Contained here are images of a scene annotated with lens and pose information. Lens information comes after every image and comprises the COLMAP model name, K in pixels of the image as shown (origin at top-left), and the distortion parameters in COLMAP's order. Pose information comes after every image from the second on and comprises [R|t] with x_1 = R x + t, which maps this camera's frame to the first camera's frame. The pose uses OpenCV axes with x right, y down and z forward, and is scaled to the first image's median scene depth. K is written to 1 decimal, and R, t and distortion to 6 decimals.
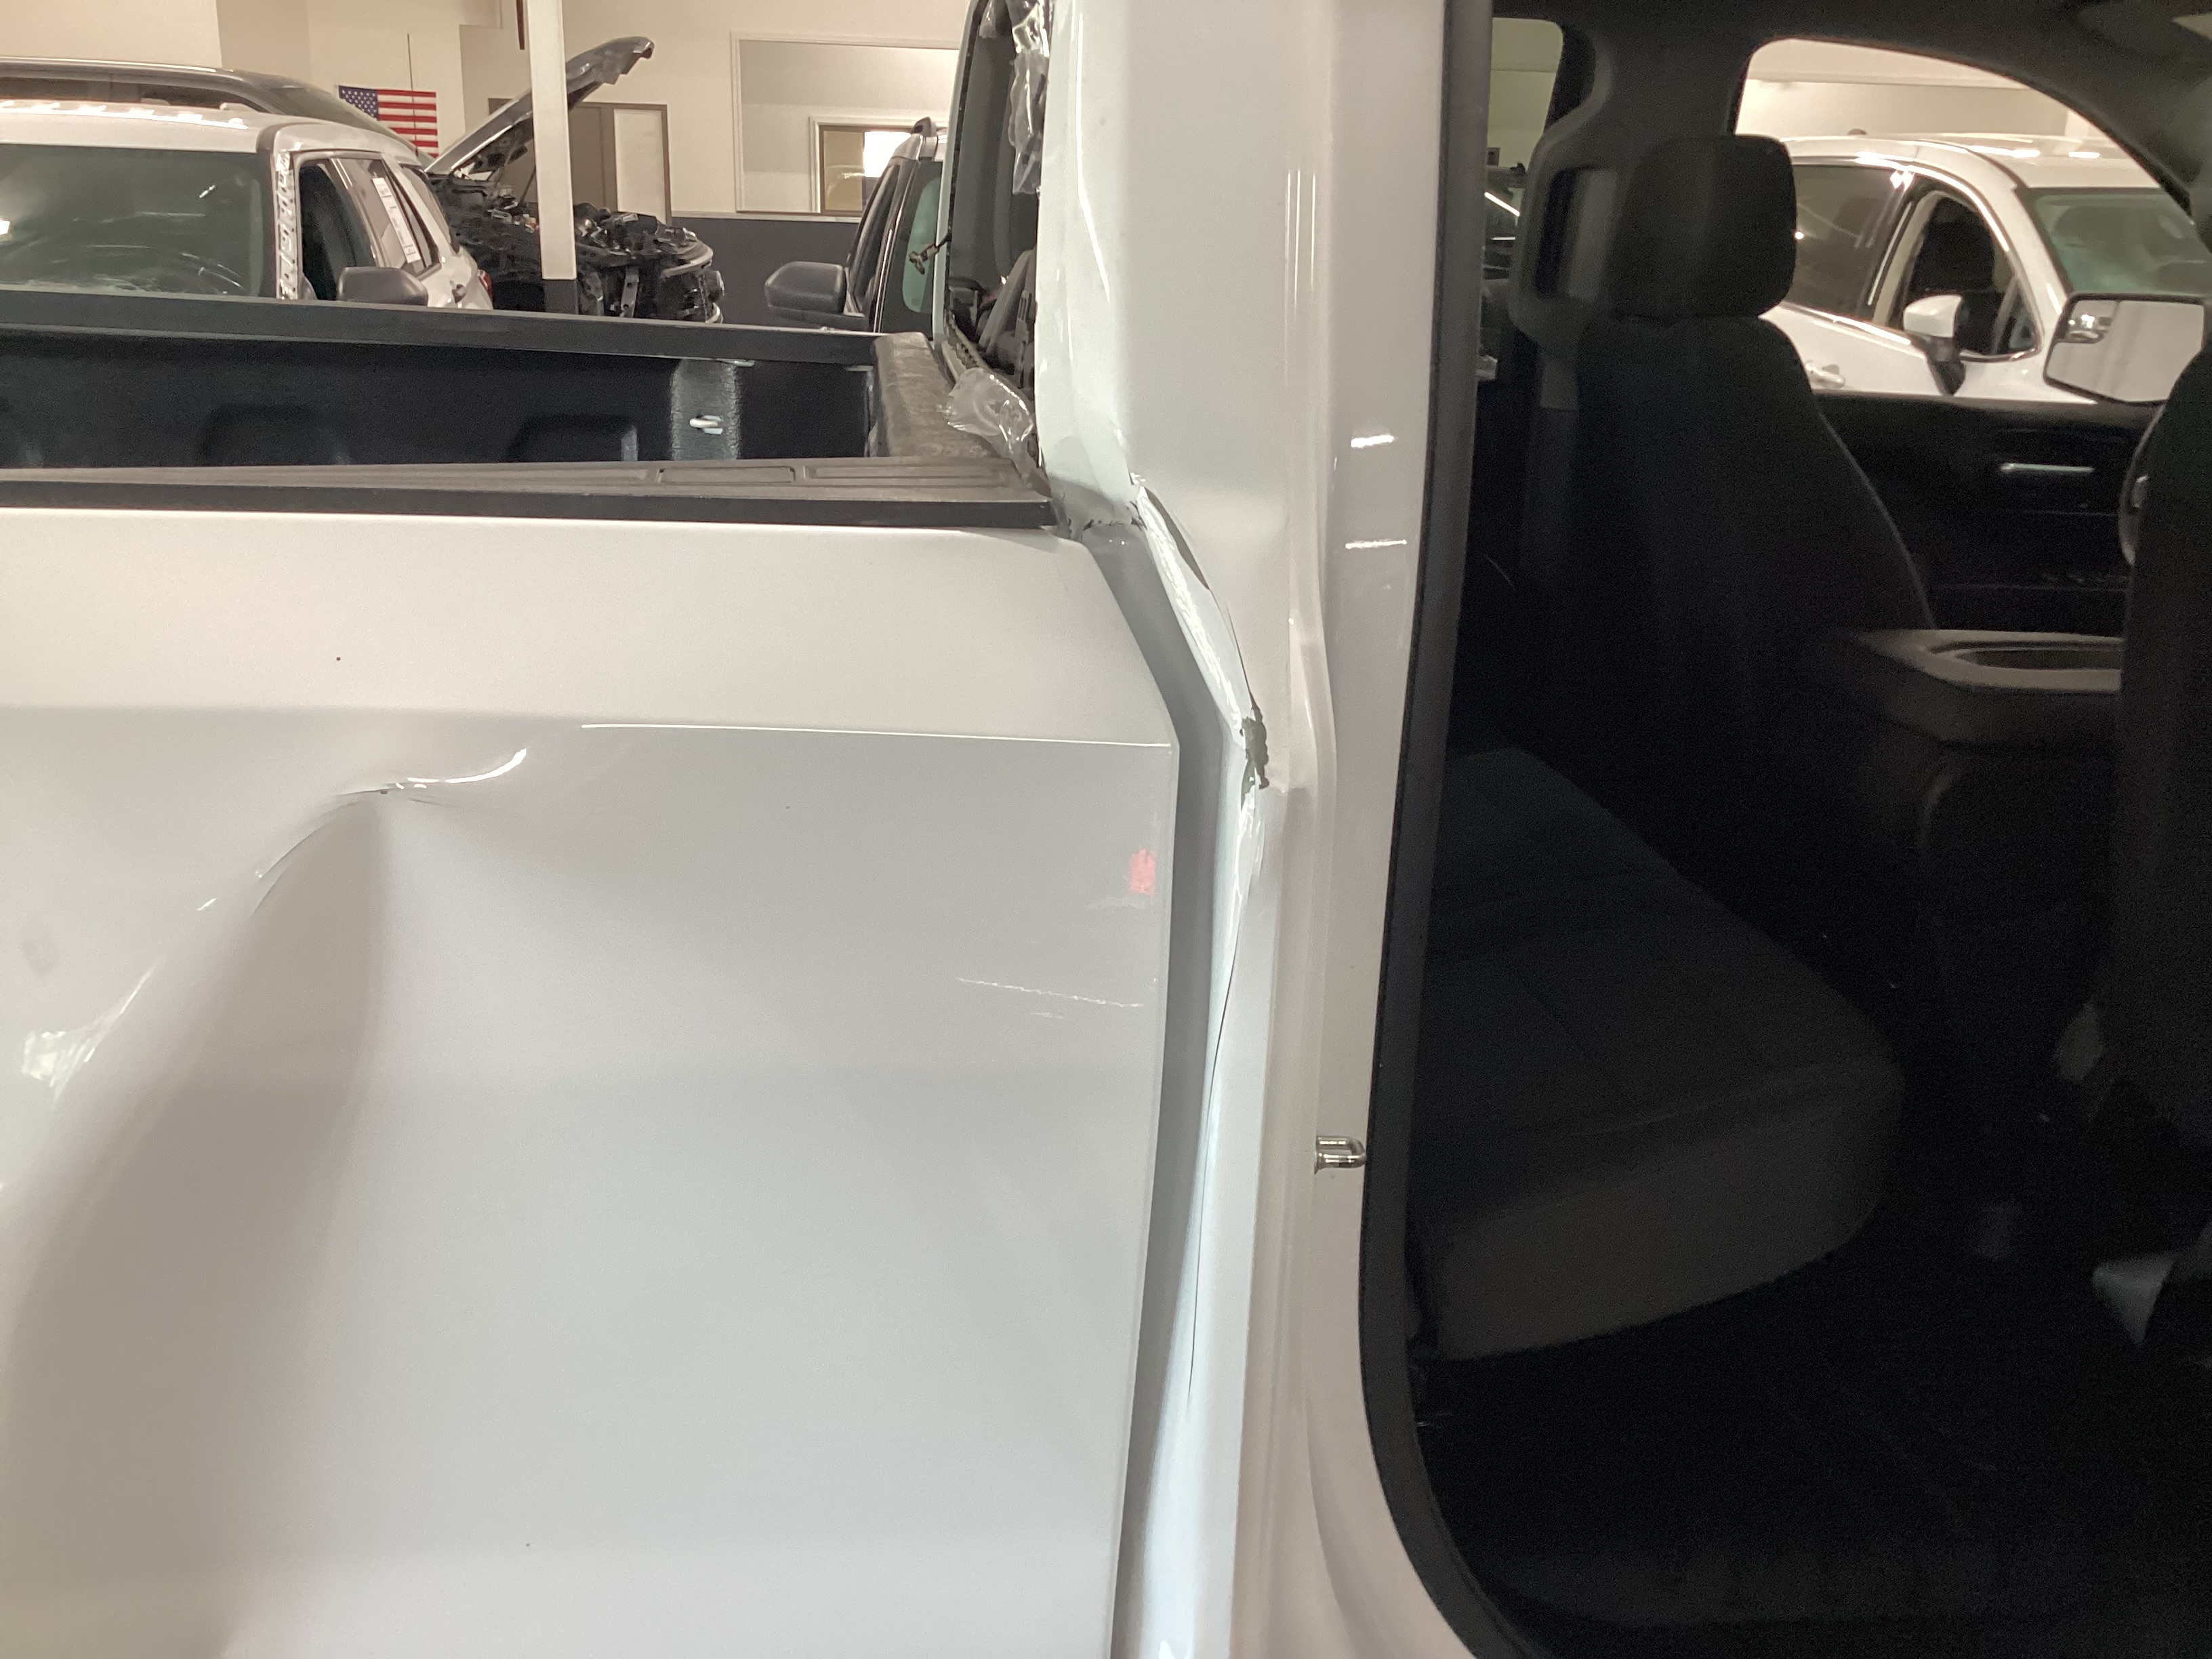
lens RADIAL K [[2013.4, 0, 1106.0], [0, 2013.4, 829.5], [0, 0, 1]] dist [-0.008196, -0.010049]
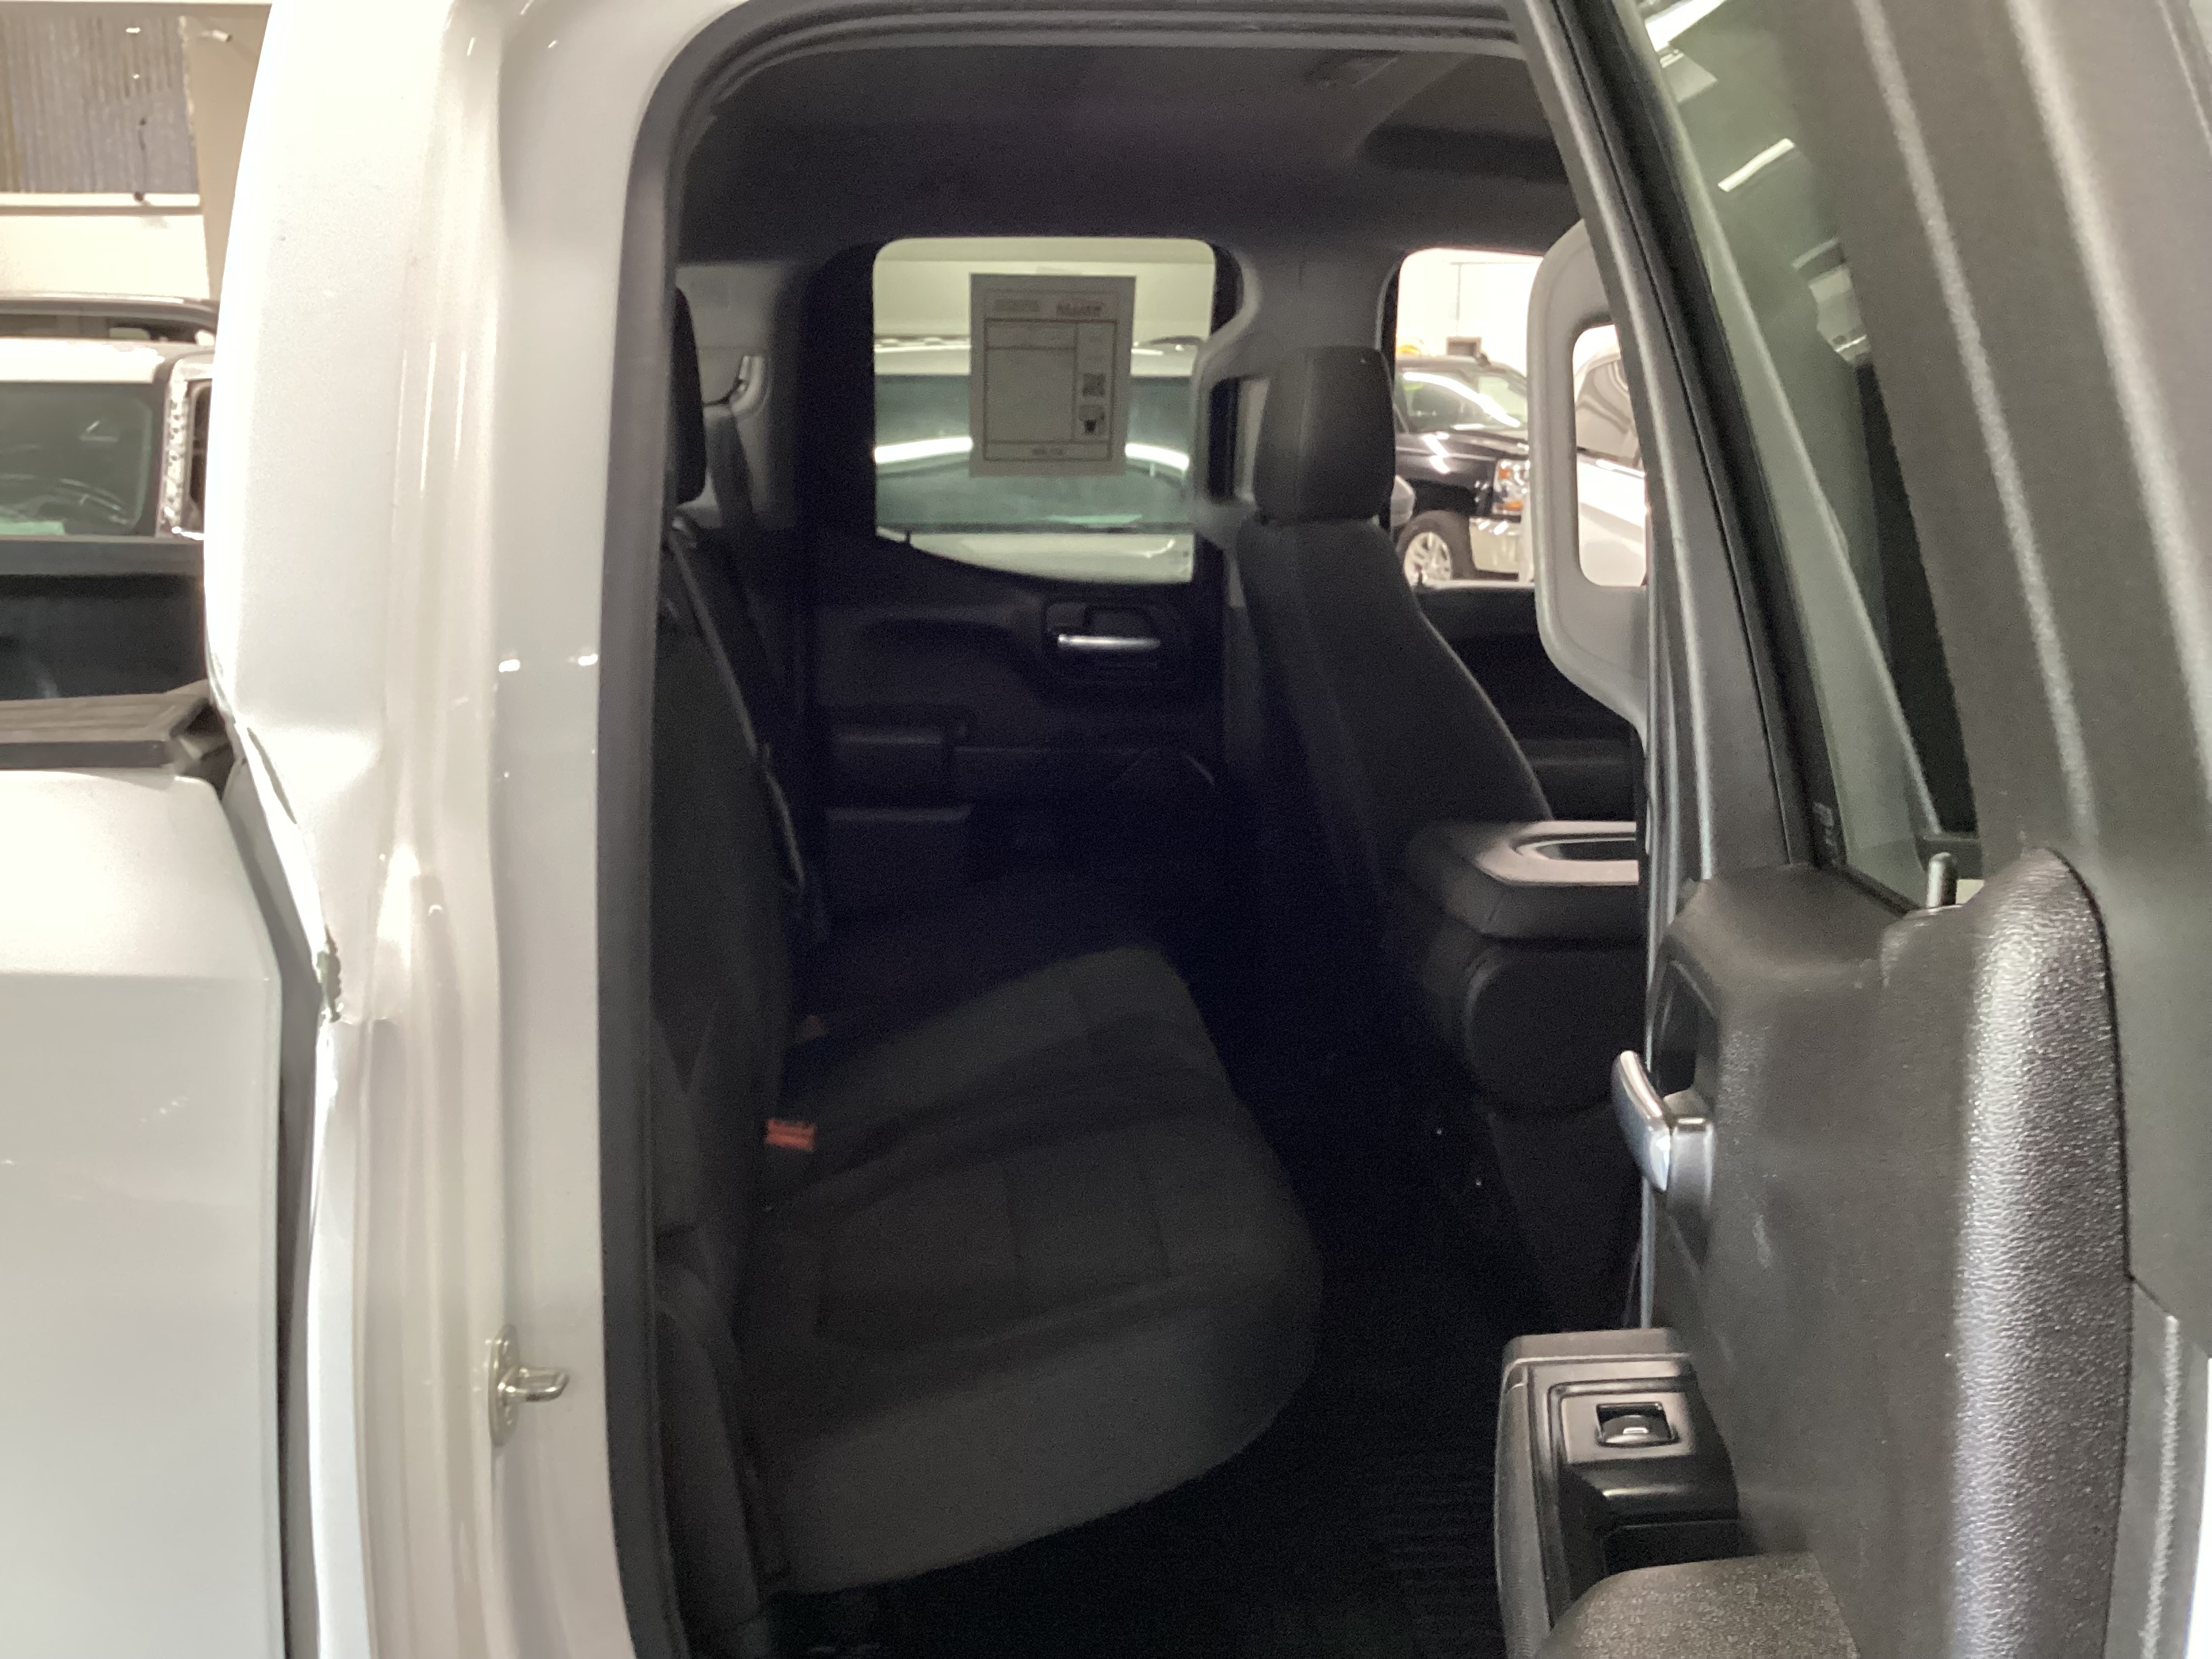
lens RADIAL K [[2009.9, 0, 1108.4], [0, 2009.9, 825.2], [0, 0, 1]] dist [0.137485, -0.301288]
pose [[0.999397, -0.022690, -0.026286, 0.252310], [0.020064, 0.995161, -0.096186, -0.006454], [0.028341, 0.095601, 0.995016, -0.004003]]
